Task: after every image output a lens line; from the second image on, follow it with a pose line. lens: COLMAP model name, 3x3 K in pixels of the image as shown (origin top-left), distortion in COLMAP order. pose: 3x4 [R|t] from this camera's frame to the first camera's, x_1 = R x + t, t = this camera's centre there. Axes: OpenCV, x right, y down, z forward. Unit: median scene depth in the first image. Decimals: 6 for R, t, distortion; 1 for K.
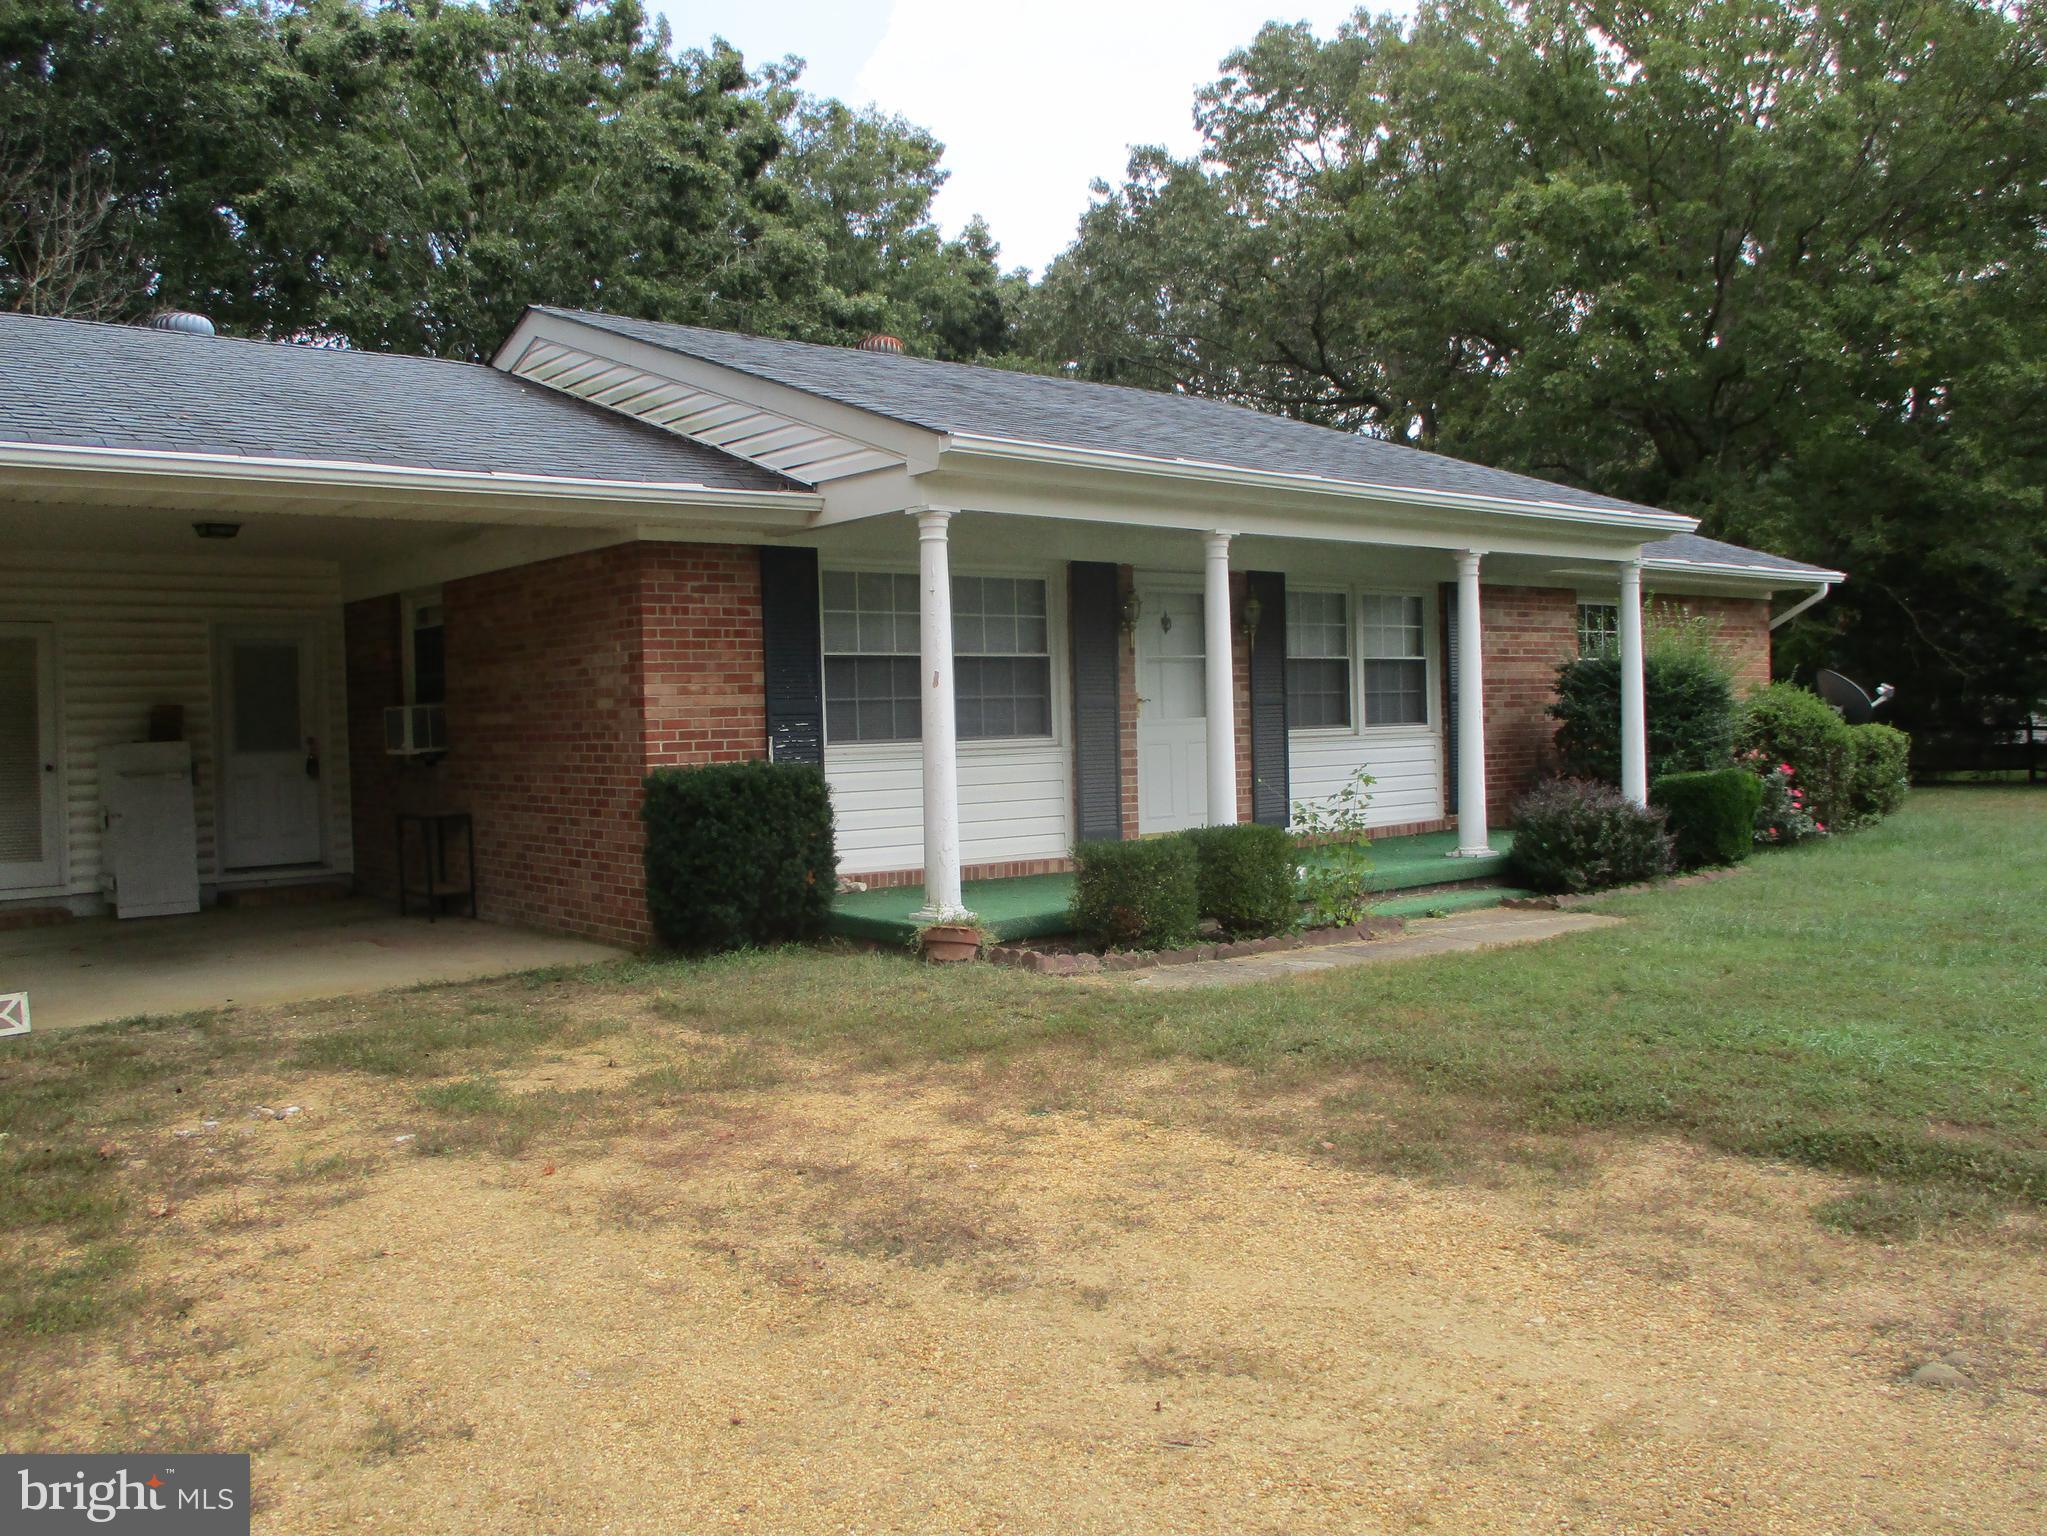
lens RADIAL K [[1686.3, 0, 1023.5], [0, 1686.3, 768.0], [0, 0, 1]] dist [-0.045701, 0.015699]
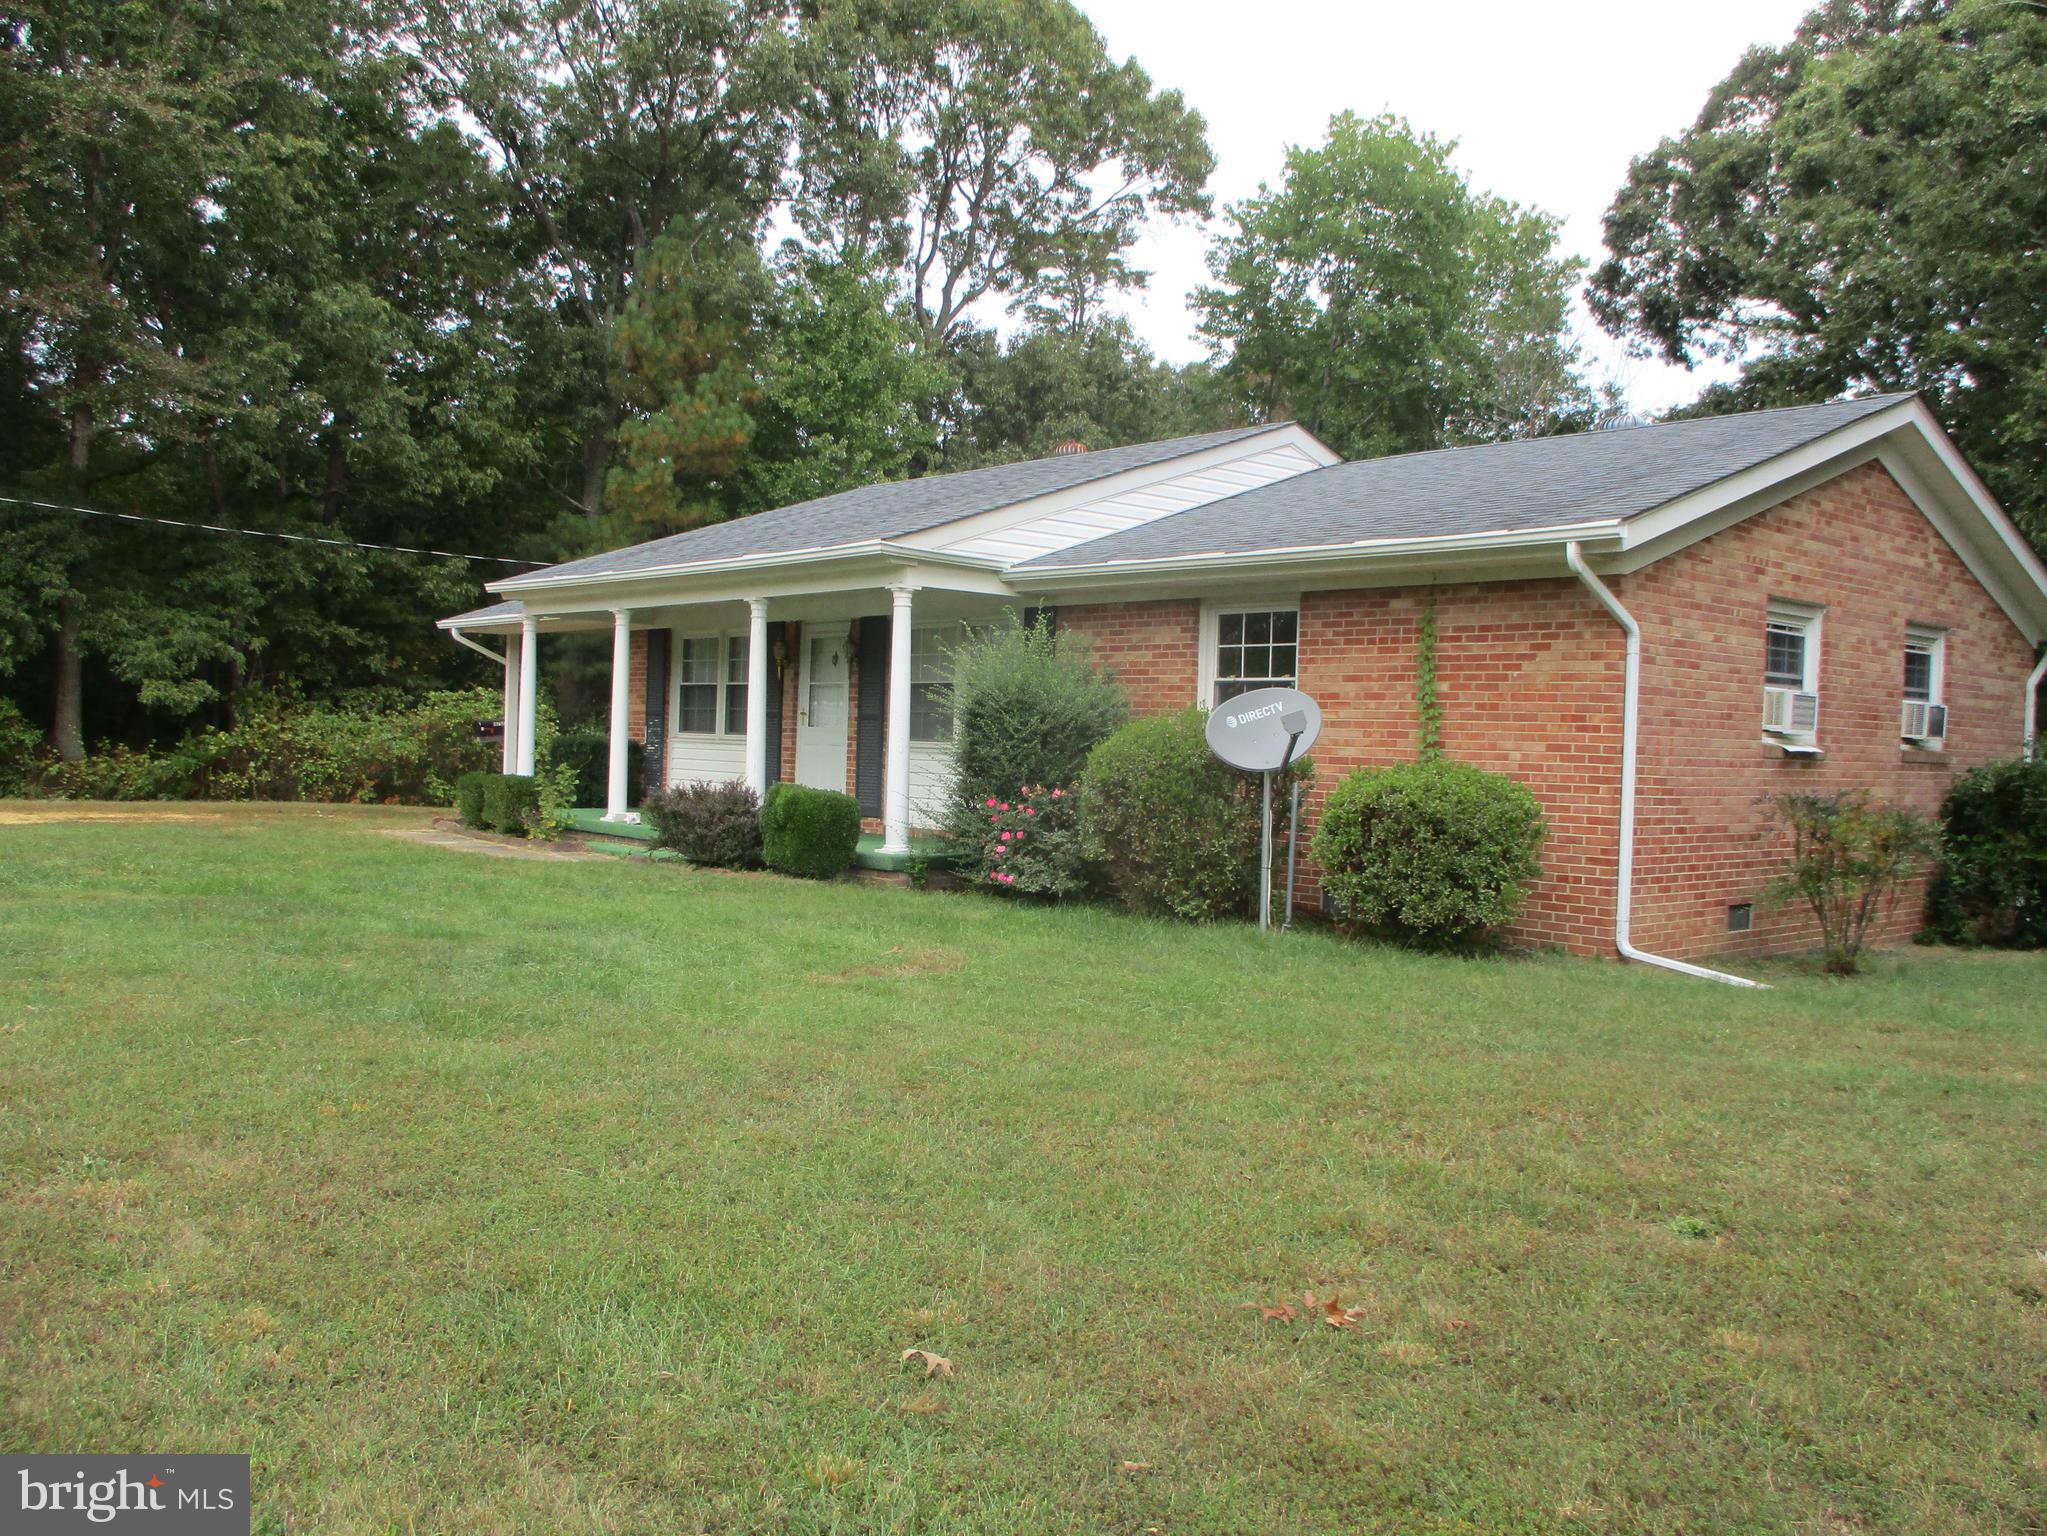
lens RADIAL K [[1686.3, 0, 1023.5], [0, 1686.3, 768.0], [0, 0, 1]] dist [-0.045701, 0.015699]
pose [[0.025907, 0.040854, -0.998829, 1.433010], [-0.062404, 0.997282, 0.039172, -0.057779], [0.997715, 0.061316, 0.028386, 1.072099]]
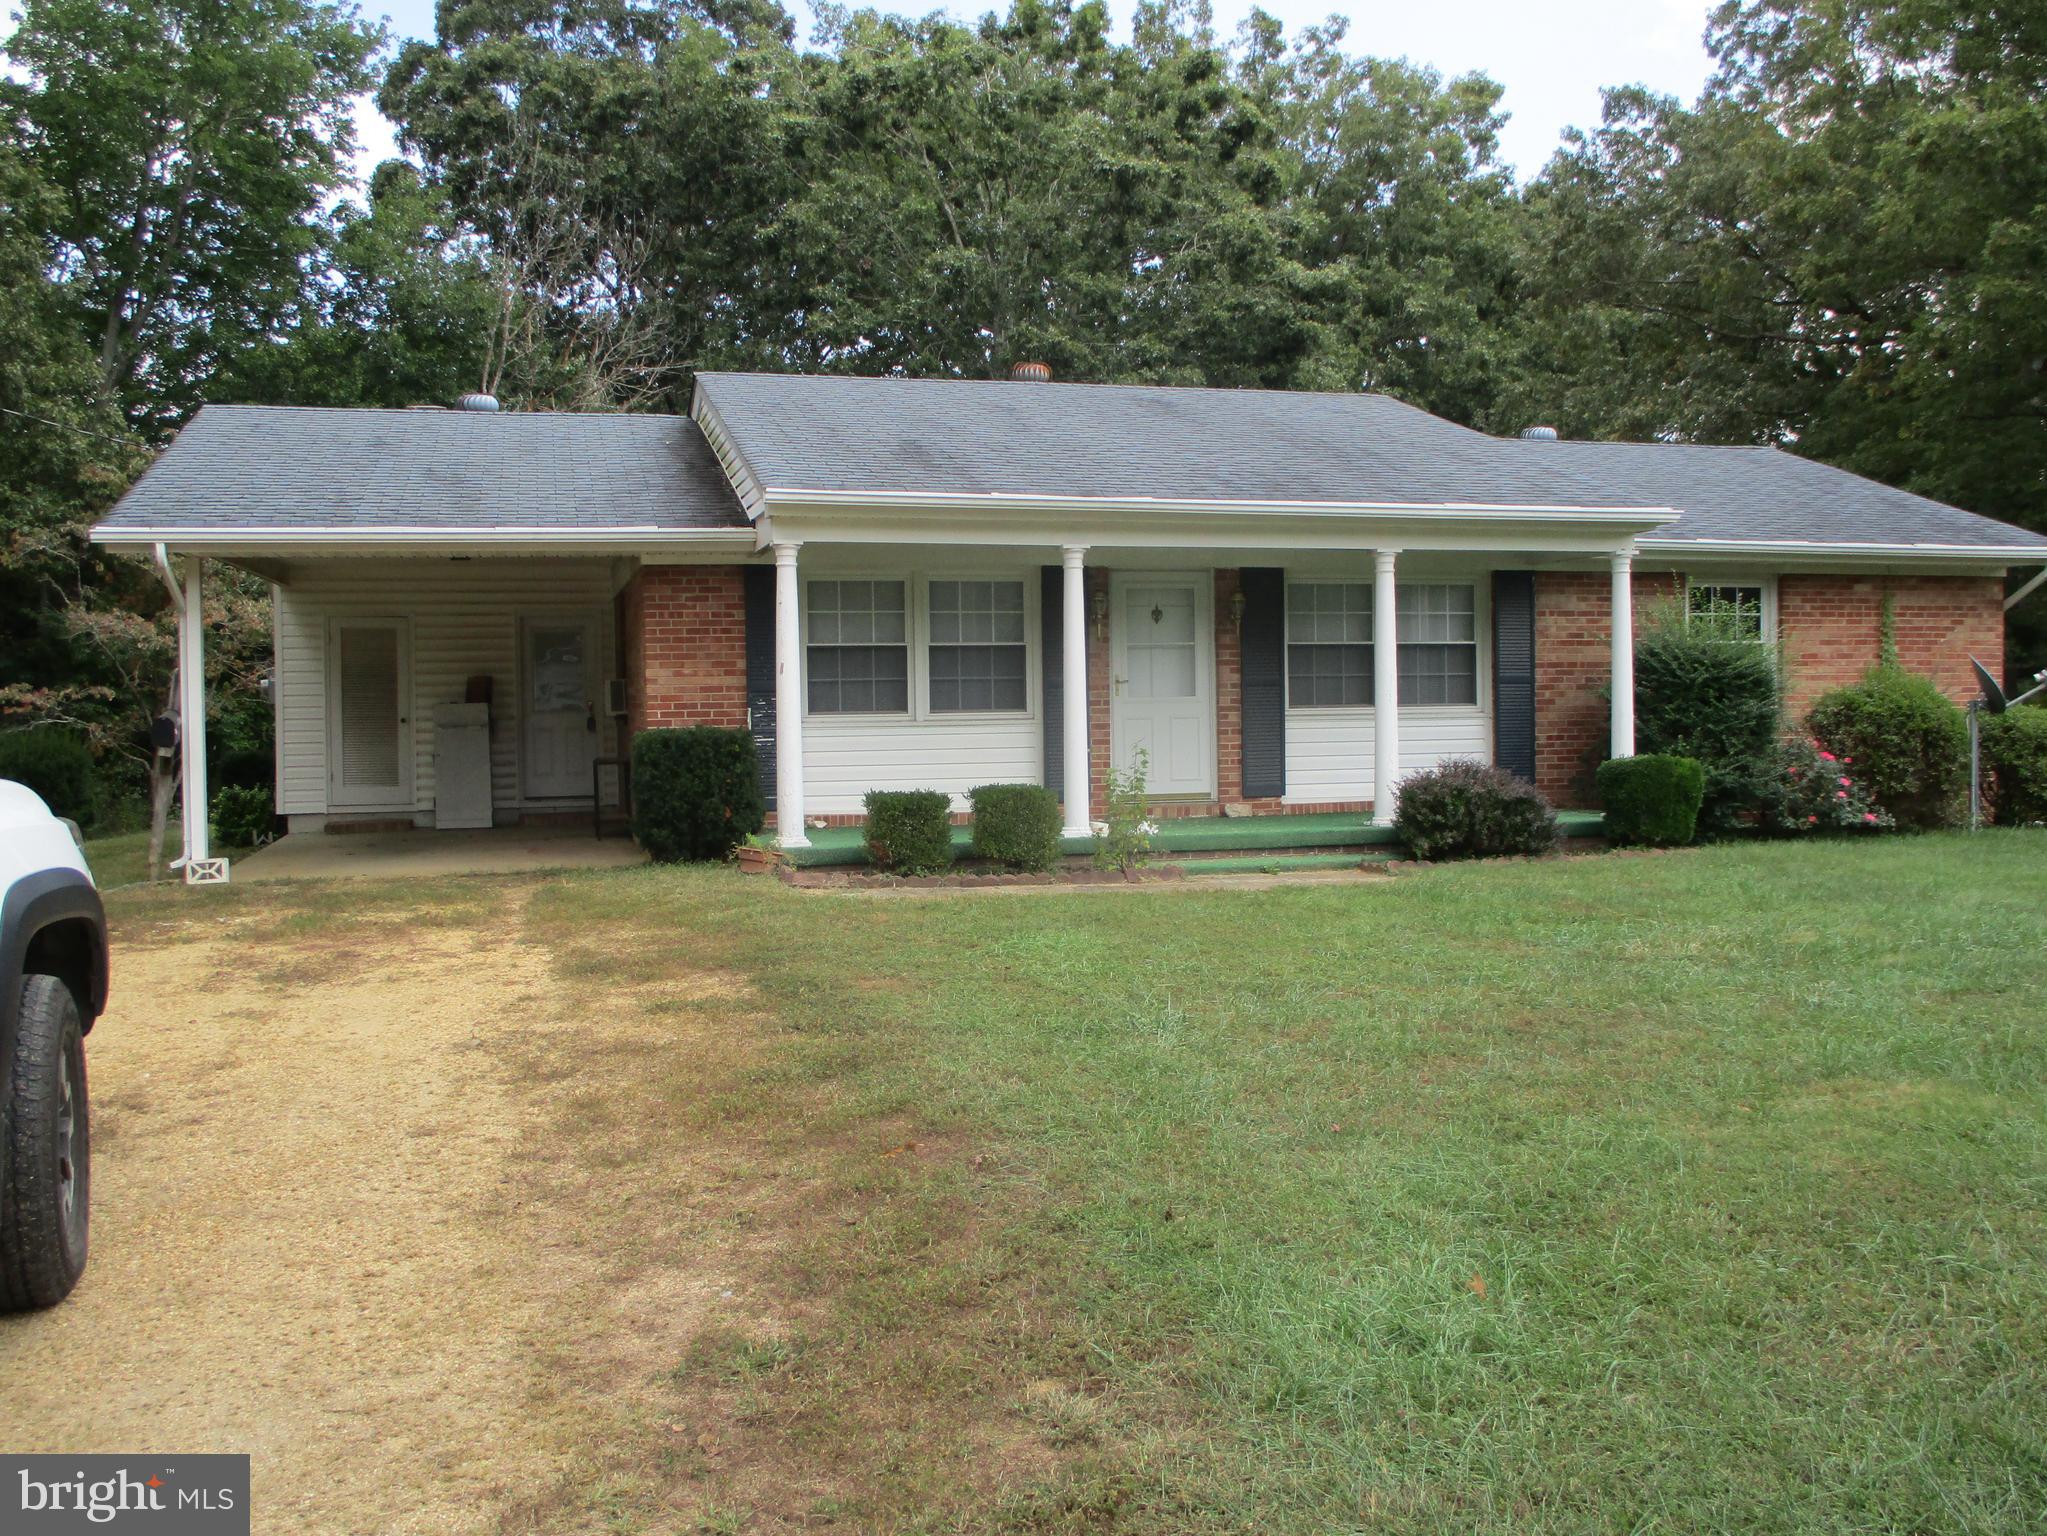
lens RADIAL K [[1805.7, 0, 1023.5], [0, 1805.7, 768.0], [0, 0, 1]] dist [-0.063414, 0.005212]
pose [[0.913924, 0.030818, -0.404713, 0.483769], [-0.022679, 0.999433, 0.024891, -0.008975], [0.405250, -0.013570, 0.914105, -0.167003]]
